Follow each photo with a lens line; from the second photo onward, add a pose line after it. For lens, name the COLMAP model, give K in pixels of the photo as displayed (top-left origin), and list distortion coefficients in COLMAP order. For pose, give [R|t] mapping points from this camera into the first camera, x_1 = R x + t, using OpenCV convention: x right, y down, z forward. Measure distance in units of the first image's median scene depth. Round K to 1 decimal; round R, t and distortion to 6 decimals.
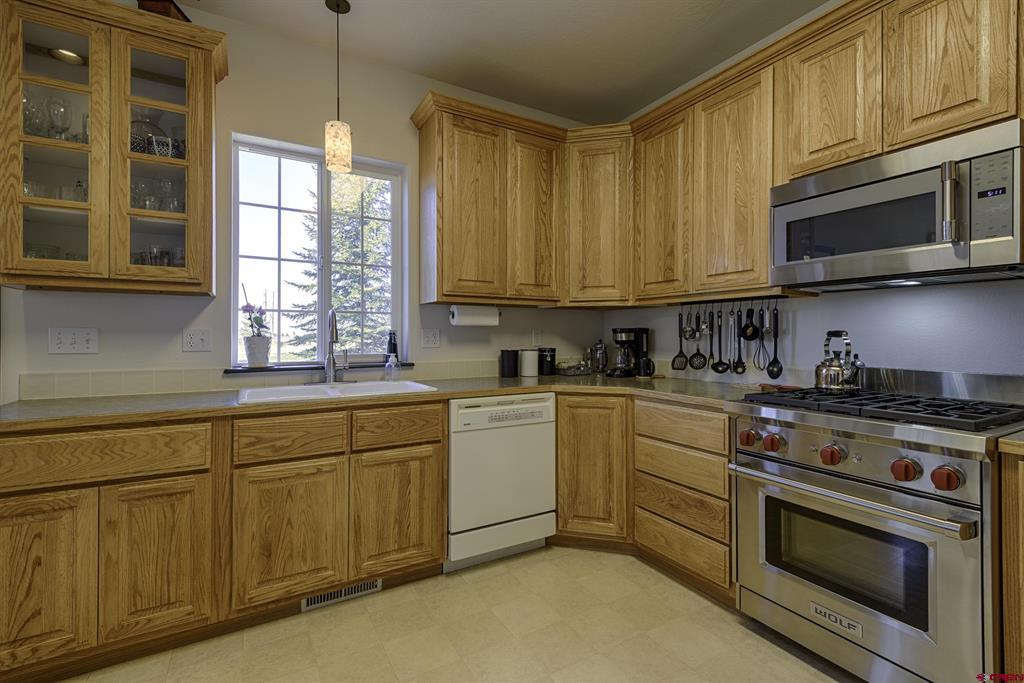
lens RADIAL K [[462.5, 0, 517.2], [0, 462.5, 333.1], [0, 0, 1]] dist [0.028710, -0.014646]
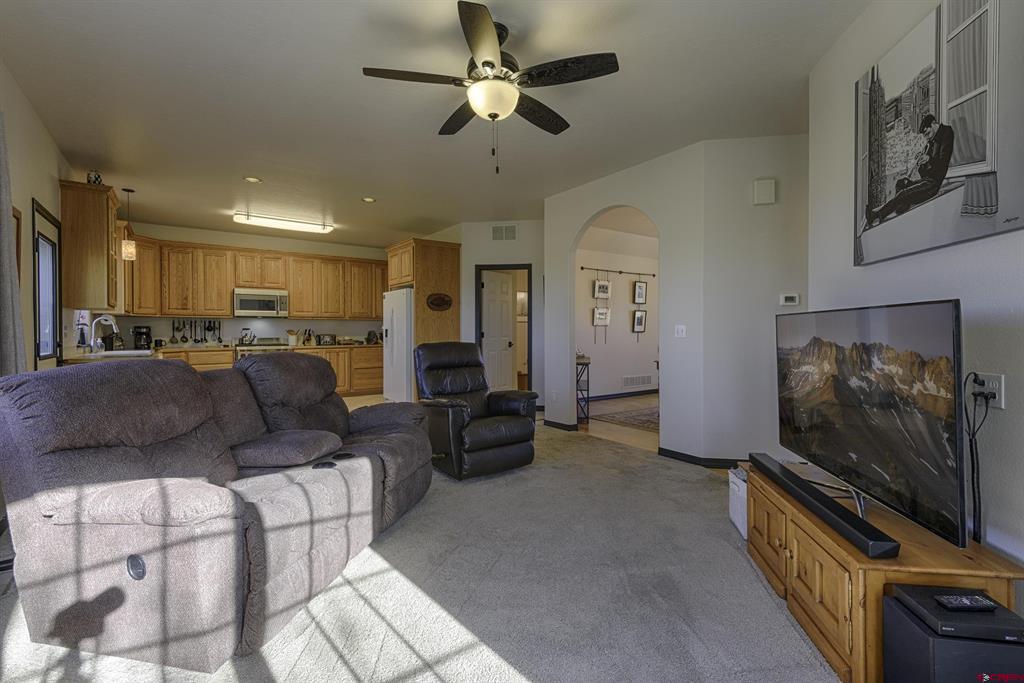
lens RADIAL K [[462.5, 0, 516.6], [0, 462.5, 333.0], [0, 0, 1]] dist [0.028710, -0.014646]
pose [[-0.100106, -0.005134, 0.994964, -2.688433], [-0.003467, 0.999982, 0.004811, 0.005906], [-0.994971, -0.002968, -0.100122, -0.661662]]
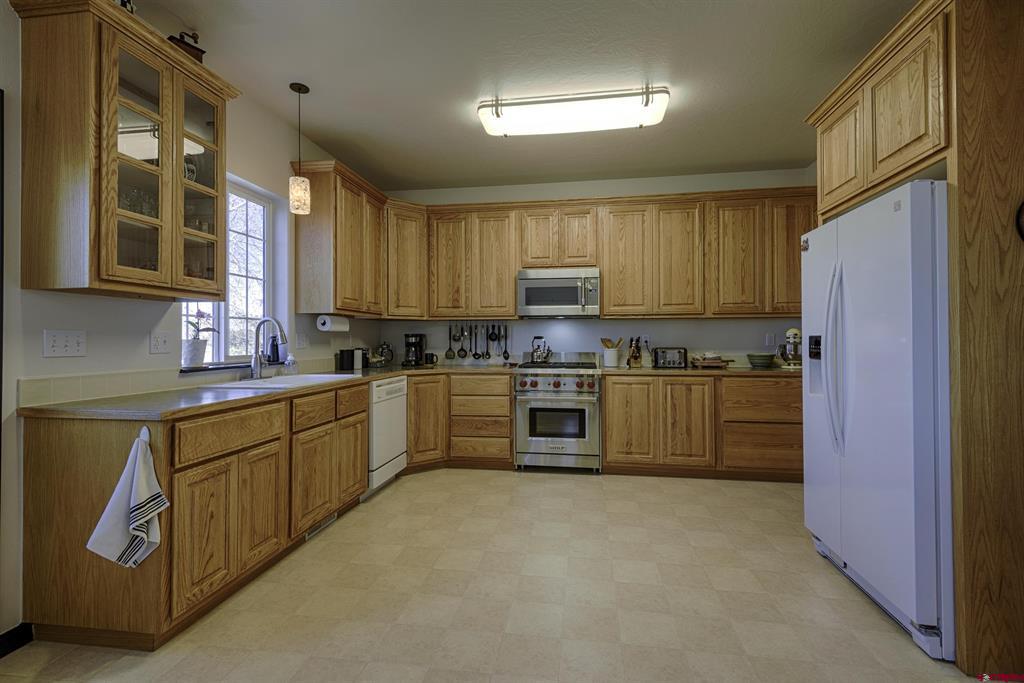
lens RADIAL K [[462.5, 0, 516.6], [0, 462.5, 332.0], [0, 0, 1]] dist [0.028710, -0.014646]
pose [[0.626859, 0.011621, 0.779046, -0.932758], [-0.001501, 0.999905, -0.013708, 0.003880], [-0.779132, 0.007423, 0.626816, -0.275621]]
